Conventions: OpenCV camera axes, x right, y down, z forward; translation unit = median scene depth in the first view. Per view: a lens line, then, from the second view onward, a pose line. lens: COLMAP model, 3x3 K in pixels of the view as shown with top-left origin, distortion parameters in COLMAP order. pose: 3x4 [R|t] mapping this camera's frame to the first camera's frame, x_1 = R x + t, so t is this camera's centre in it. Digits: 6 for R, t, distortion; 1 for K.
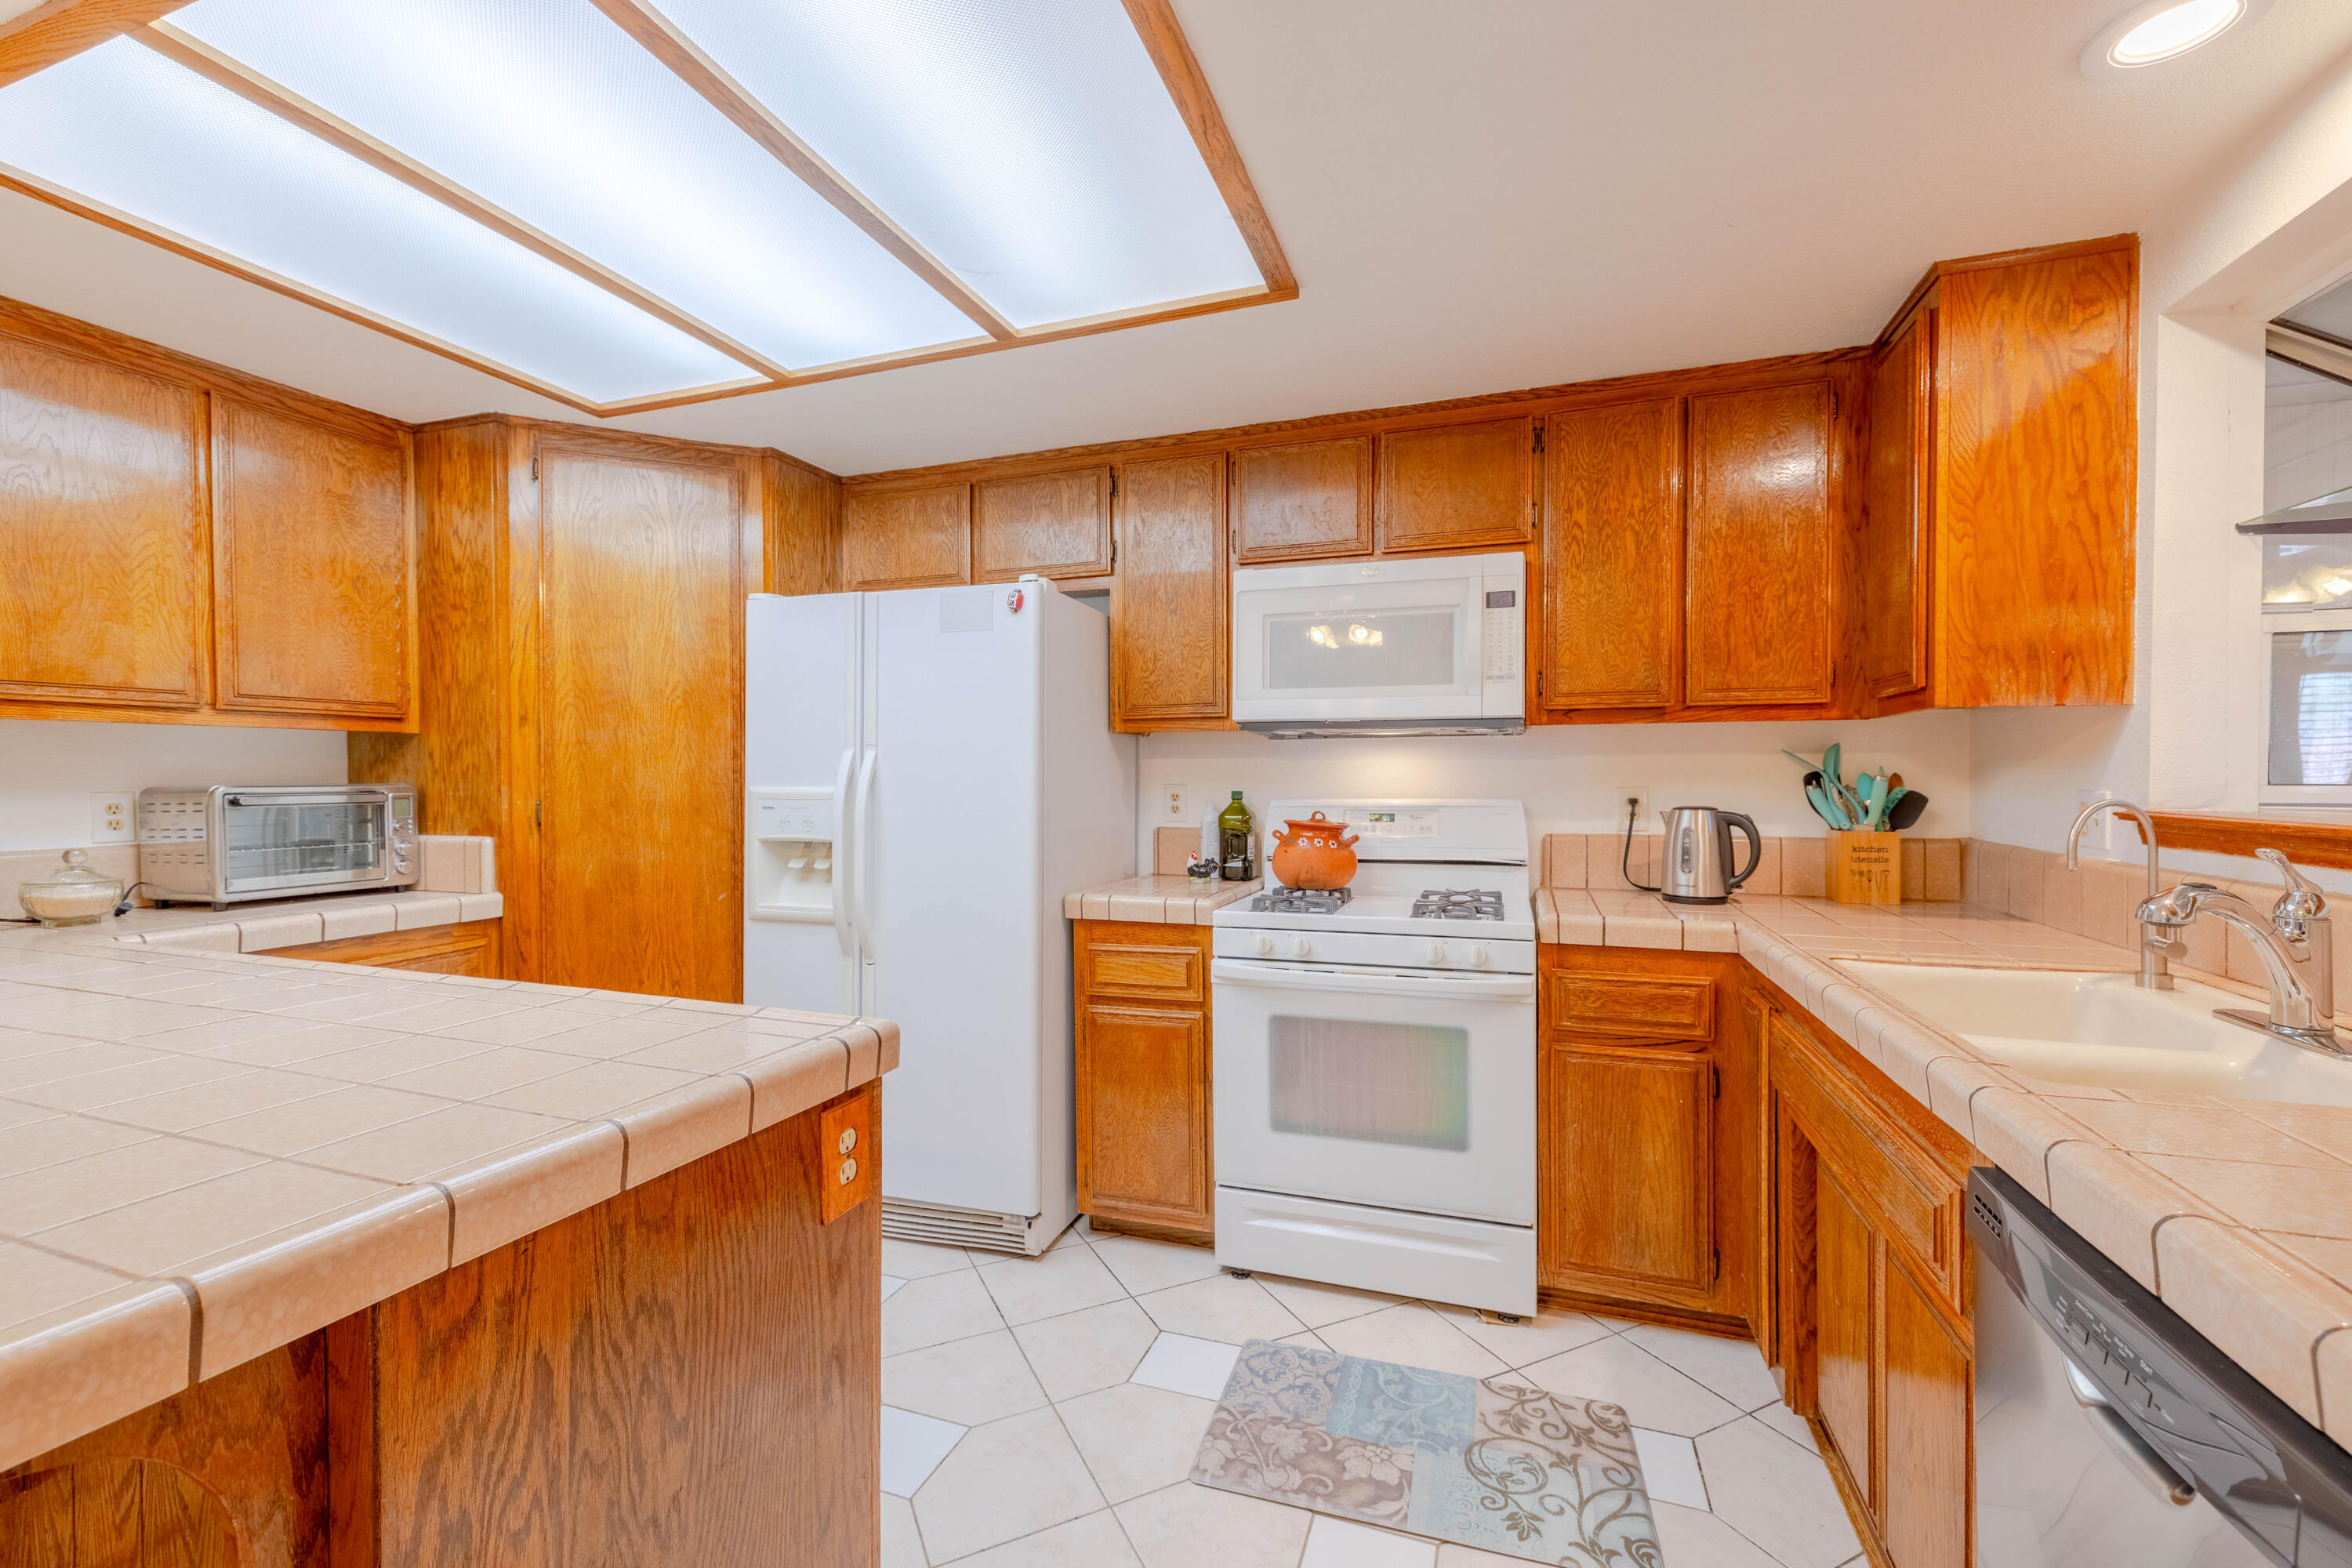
lens RADIAL K [[998.2, 0, 1171.6], [0, 998.2, 782.7], [0, 0, 1]] dist [0.000724, -0.000094]
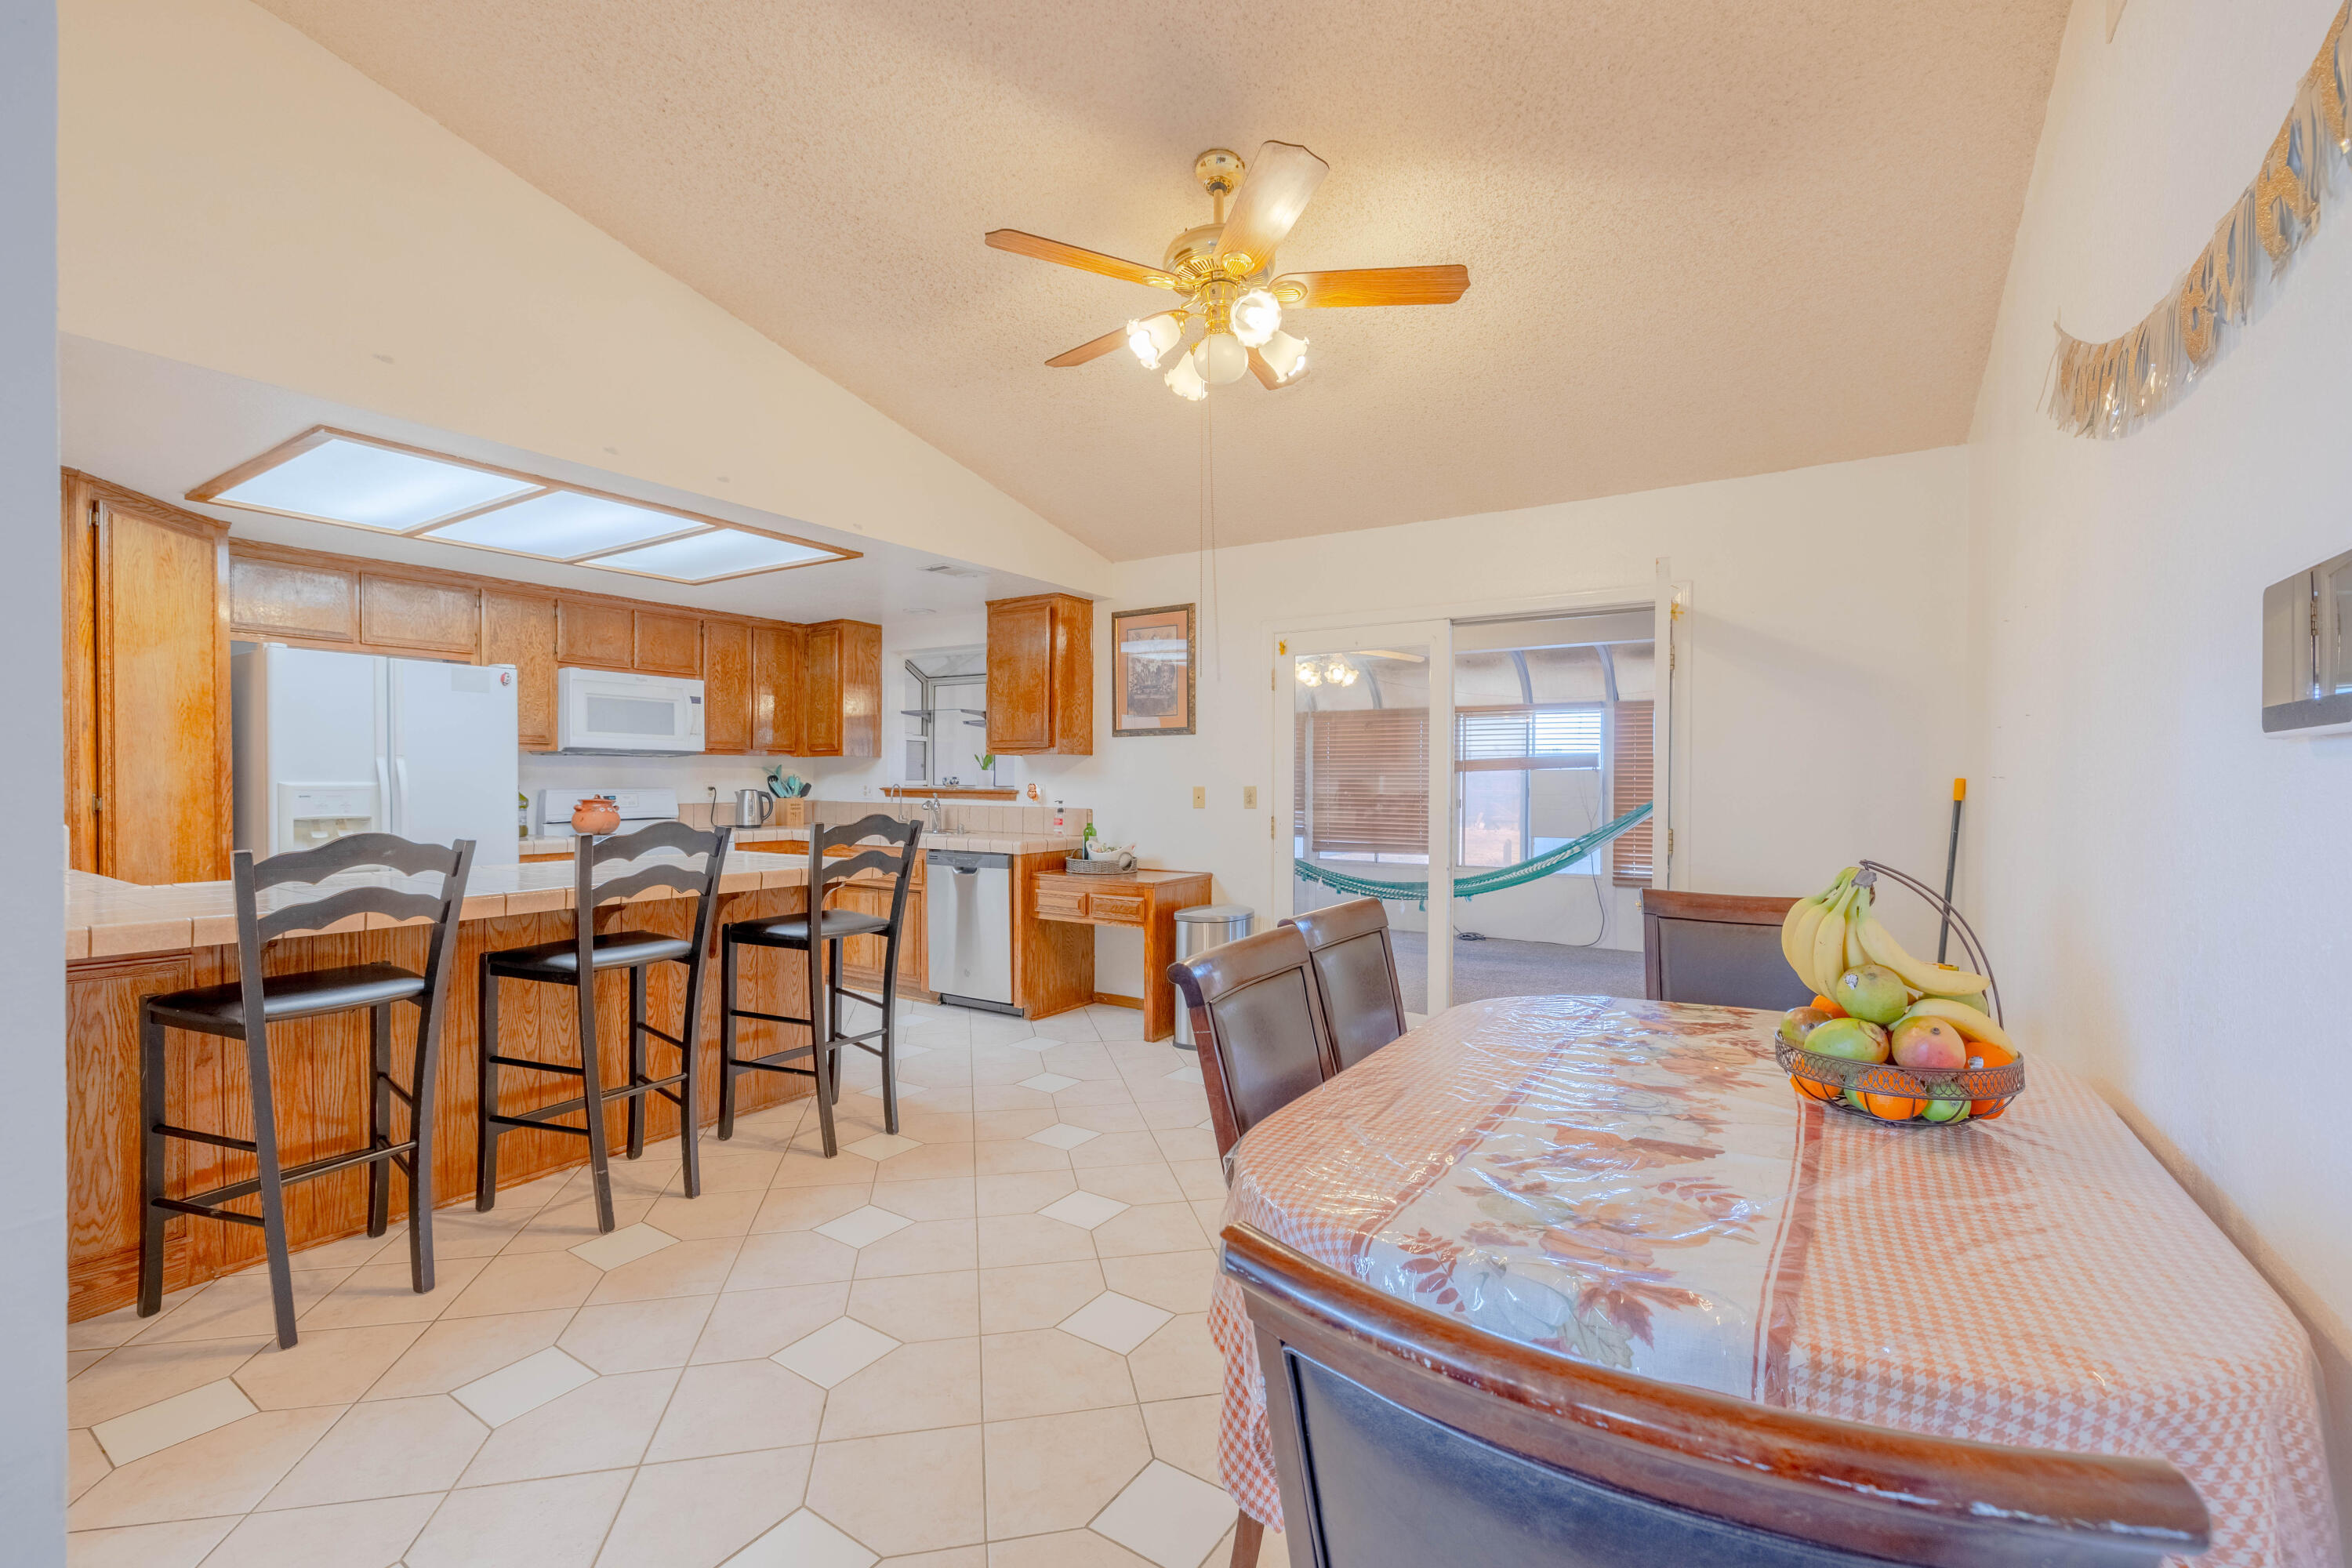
lens RADIAL K [[998.2, 0, 1162.2], [0, 998.2, 787.4], [0, 0, 1]] dist [0.000724, -0.000094]
pose [[0.237462, -0.005187, 0.971383, -1.527161], [0.002167, 0.999986, 0.004810, 0.008433], [-0.971394, 0.000963, 0.237470, -0.547880]]
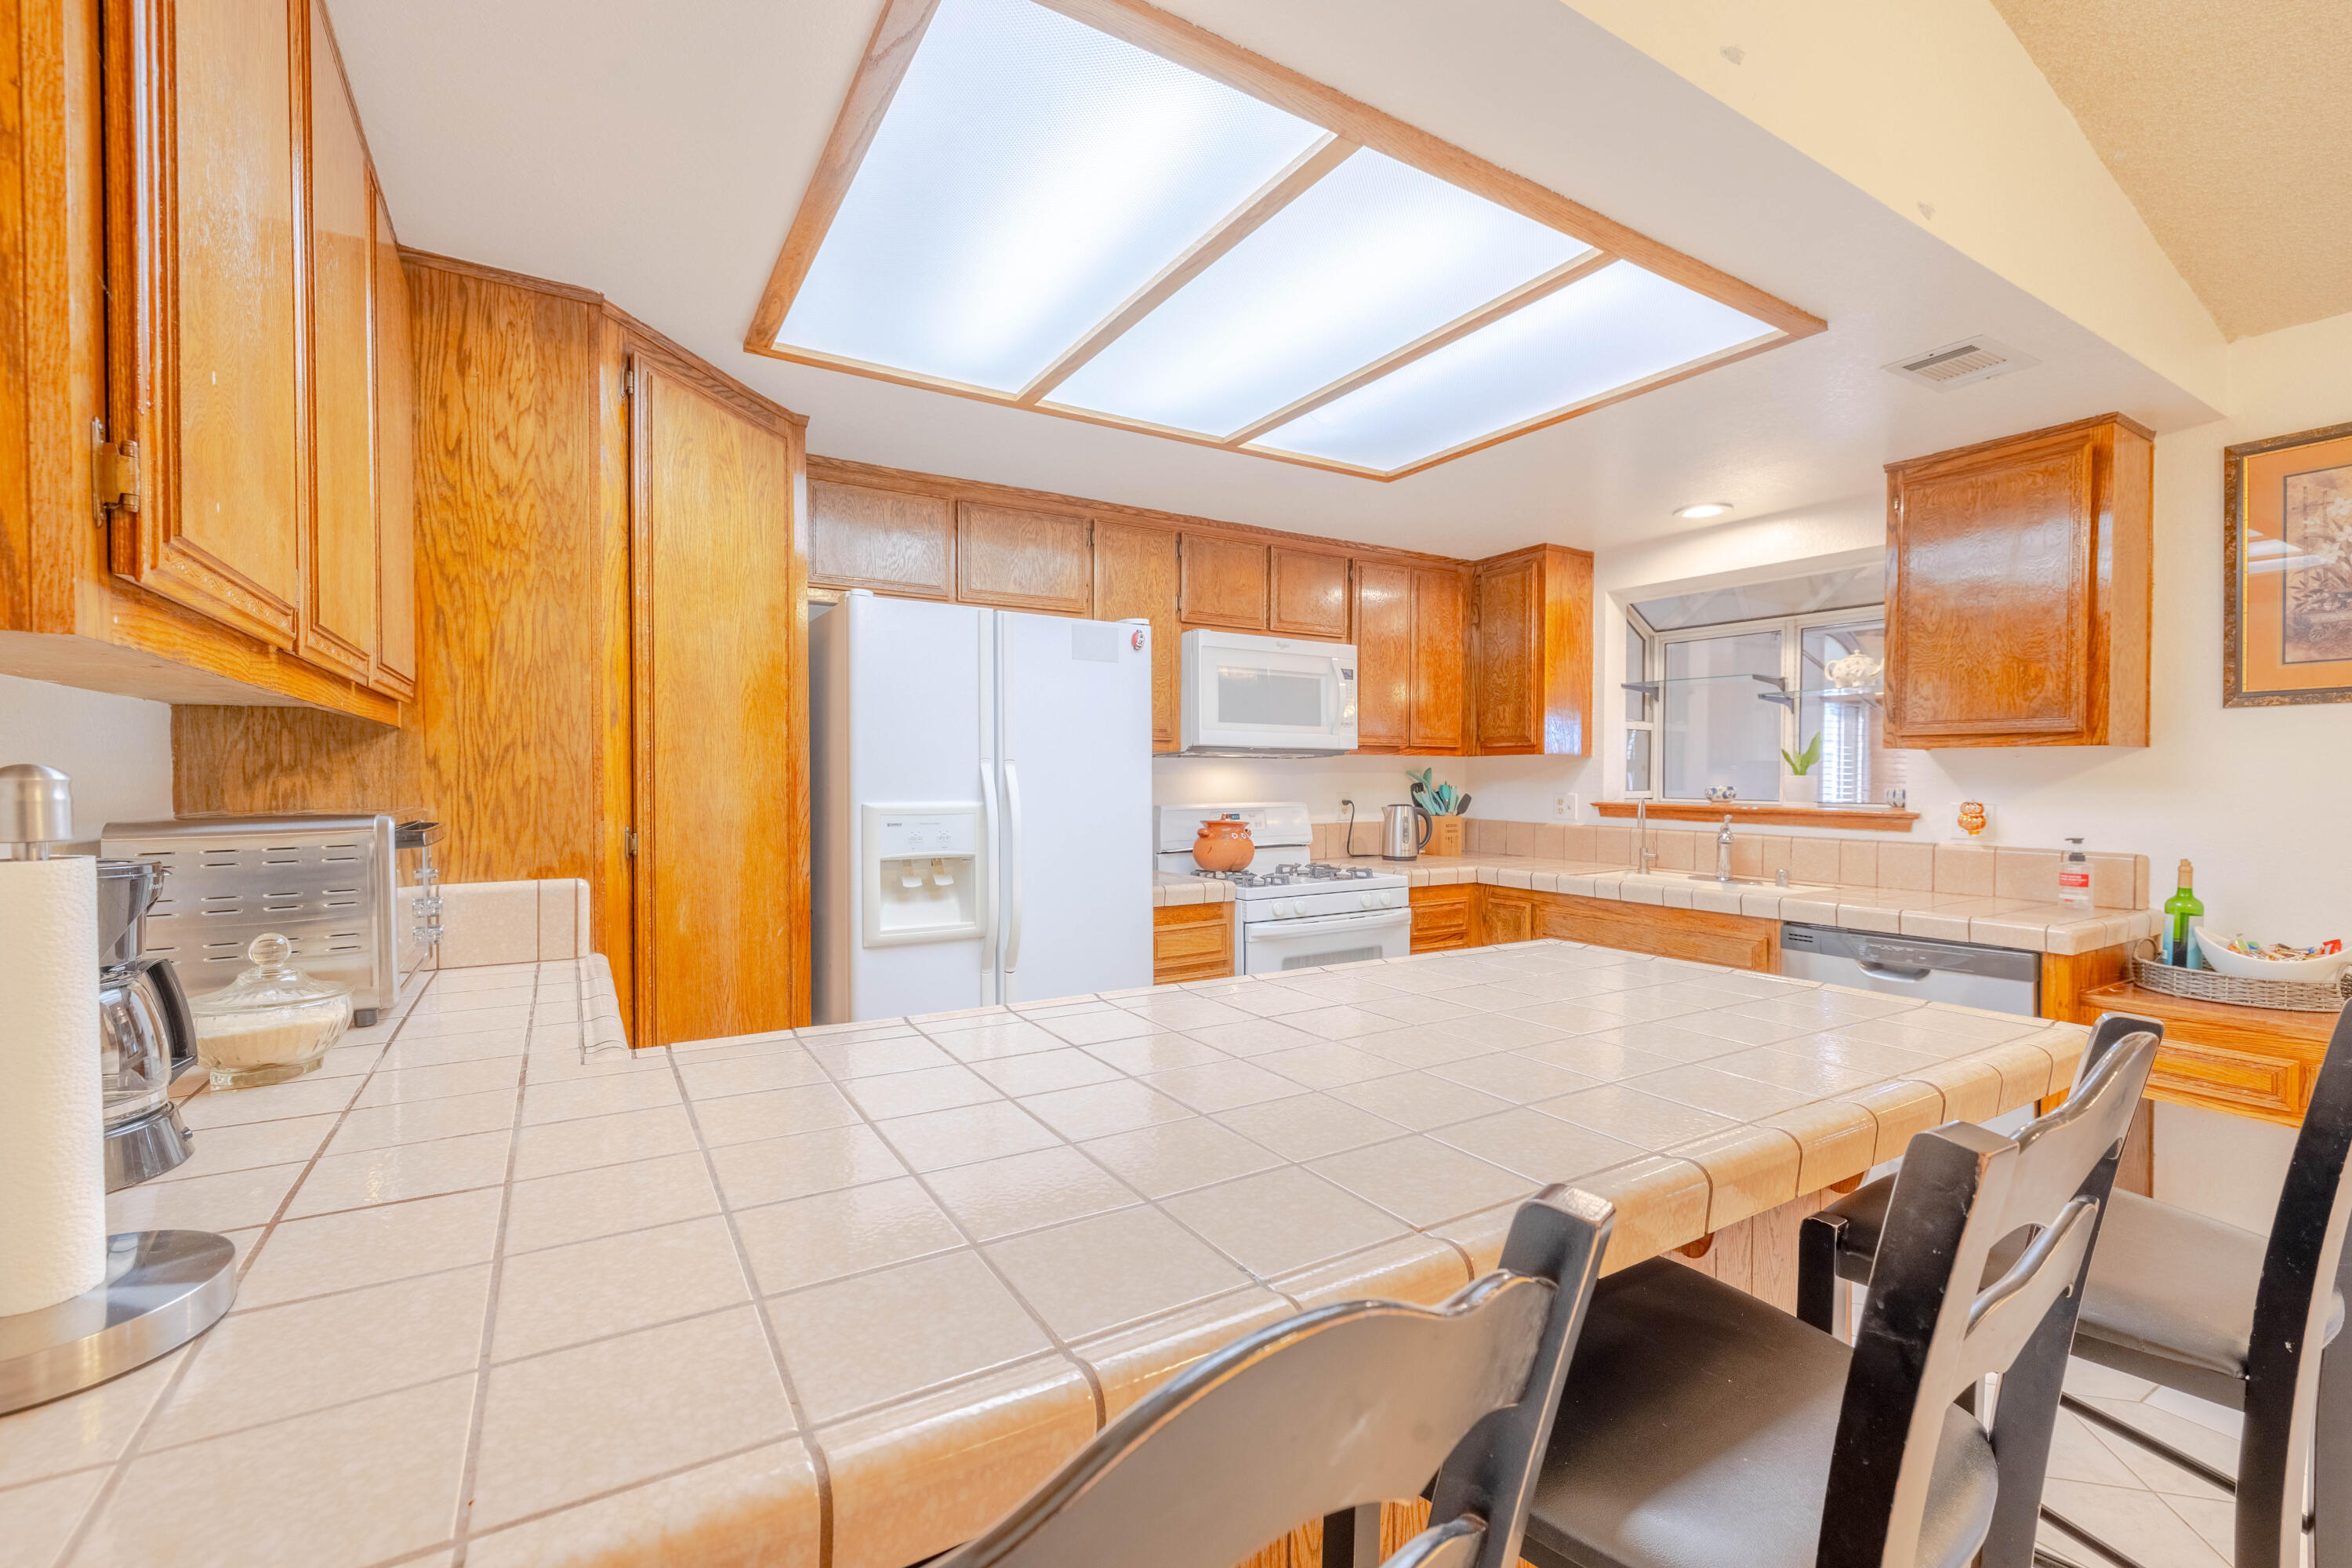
lens RADIAL K [[998.2, 0, 1174.1], [0, 998.2, 784.9], [0, 0, 1]] dist [0.000724, -0.000094]
pose [[0.622948, -0.003353, 0.782256, -0.981536], [0.001979, 0.999994, 0.002710, -0.013915], [-0.782261, -0.000140, 0.622951, 0.219601]]
